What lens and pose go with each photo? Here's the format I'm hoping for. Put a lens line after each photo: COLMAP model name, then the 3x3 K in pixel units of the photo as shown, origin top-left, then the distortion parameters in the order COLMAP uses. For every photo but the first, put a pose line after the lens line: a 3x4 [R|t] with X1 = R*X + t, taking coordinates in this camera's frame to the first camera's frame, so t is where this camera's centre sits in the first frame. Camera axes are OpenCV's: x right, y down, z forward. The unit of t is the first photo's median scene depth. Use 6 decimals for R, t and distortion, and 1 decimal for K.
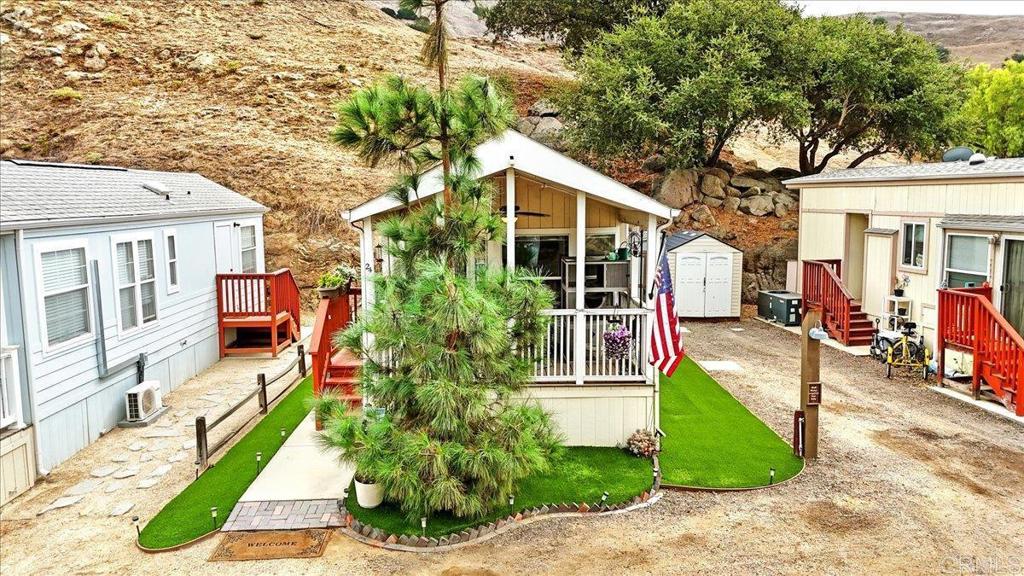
lens RADIAL K [[747.0, 0, 512.0], [0, 747.0, 288.0], [0, 0, 1]] dist [0.058595, -0.045428]
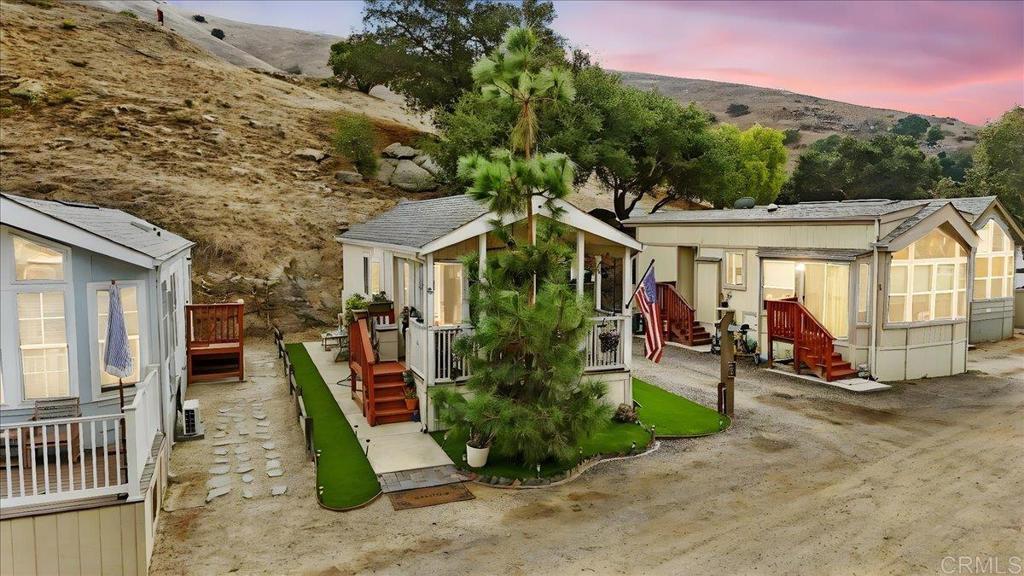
lens RADIAL K [[747.0, 0, 512.0], [0, 747.0, 288.0], [0, 0, 1]] dist [0.058595, -0.045428]
pose [[0.946223, -0.022088, 0.322759, -0.297801], [0.035917, 0.998671, -0.036953, 0.013049], [-0.321514, 0.046558, 0.945760, -0.157497]]
